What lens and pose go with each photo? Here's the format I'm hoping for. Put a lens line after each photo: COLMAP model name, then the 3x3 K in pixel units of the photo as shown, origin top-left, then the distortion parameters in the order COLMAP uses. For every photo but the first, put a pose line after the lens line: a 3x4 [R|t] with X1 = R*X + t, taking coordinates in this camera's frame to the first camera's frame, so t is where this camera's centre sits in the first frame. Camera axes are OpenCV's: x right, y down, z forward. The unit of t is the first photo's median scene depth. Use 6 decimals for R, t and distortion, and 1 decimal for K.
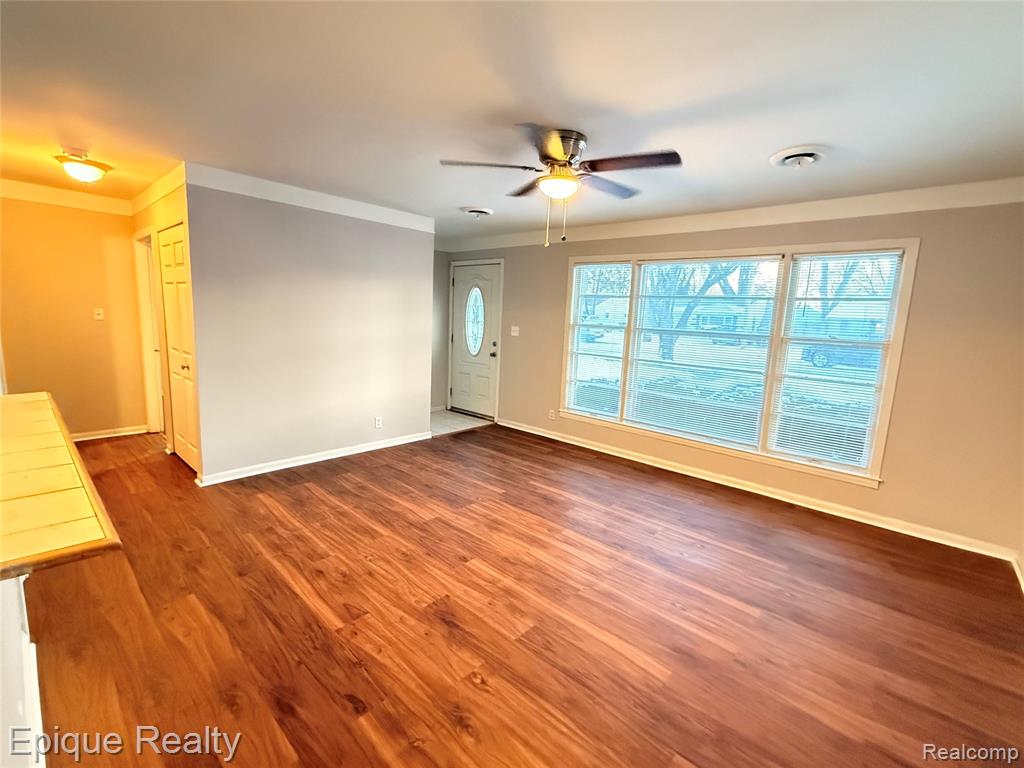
lens RADIAL K [[454.2, 0, 511.3], [0, 454.2, 382.9], [0, 0, 1]] dist [0.001613, -0.000031]
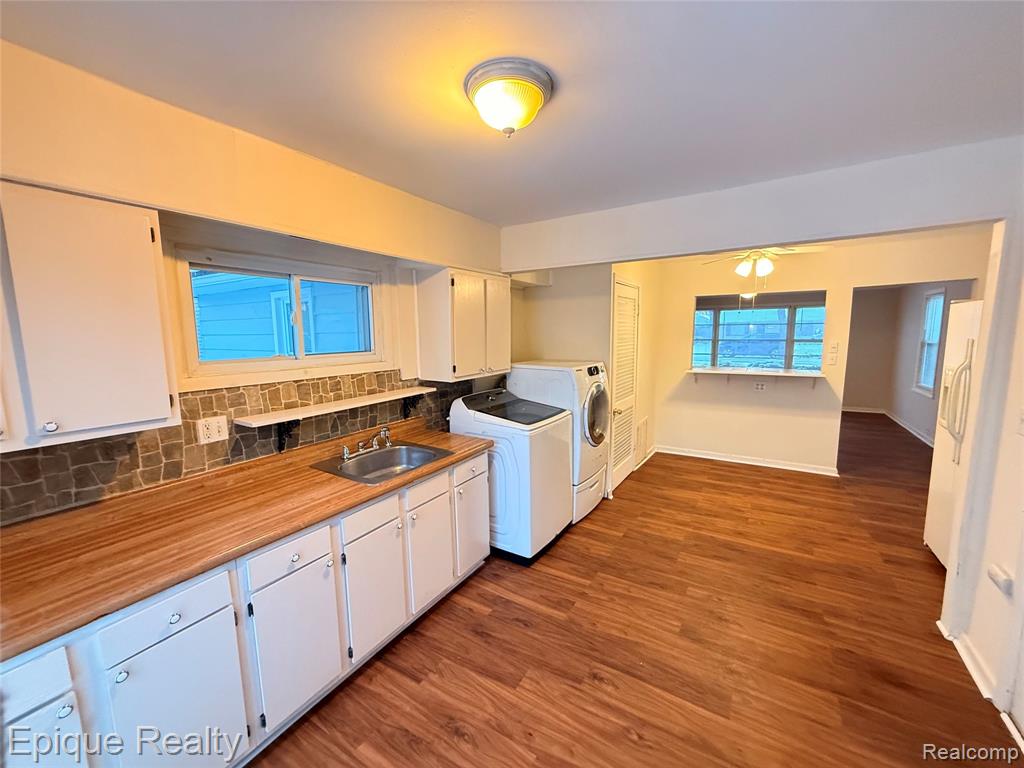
lens RADIAL K [[408.7, 0, 509.6], [0, 408.7, 382.8], [0, 0, 1]] dist [-0.000286, -0.000585]
pose [[0.982069, -0.079127, 0.171110, -1.487848], [0.082885, 0.996447, -0.014917, 0.041796], [-0.169322, 0.028832, 0.985139, -1.029547]]
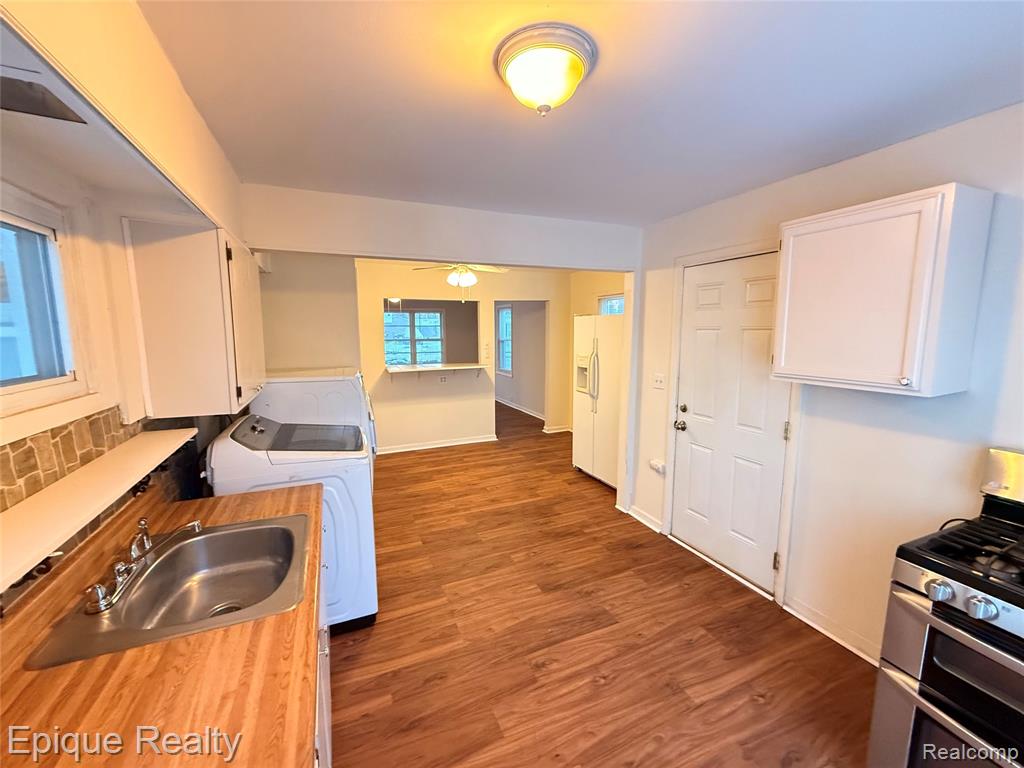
lens RADIAL K [[408.7, 0, 509.6], [0, 408.7, 382.8], [0, 0, 1]] dist [-0.000286, -0.000585]
pose [[0.406323, -0.167345, 0.898274, -1.792927], [0.159741, 0.980956, 0.110491, -0.024301], [-0.899658, 0.098596, 0.425317, -0.721599]]
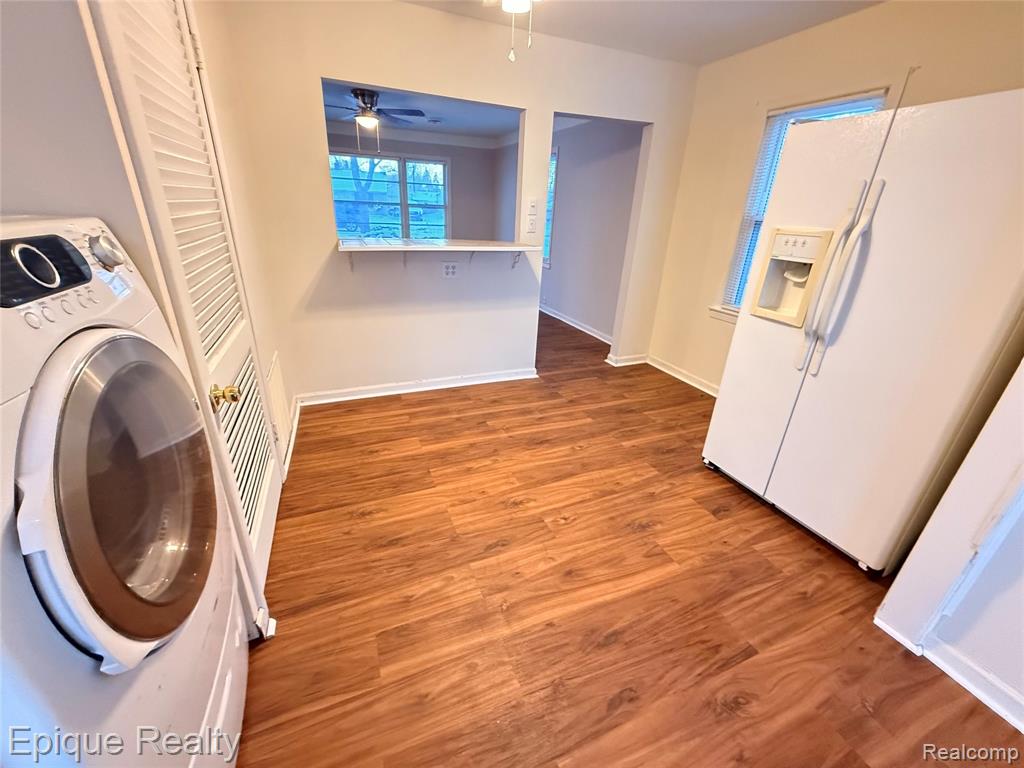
lens RADIAL K [[408.7, 0, 509.6], [0, 408.7, 382.8], [0, 0, 1]] dist [-0.000286, -0.000585]
pose [[0.422670, -0.379052, 0.823207, -1.163723], [0.111769, 0.923200, 0.367708, 0.017202], [-0.899365, -0.063410, 0.432575, -0.278161]]
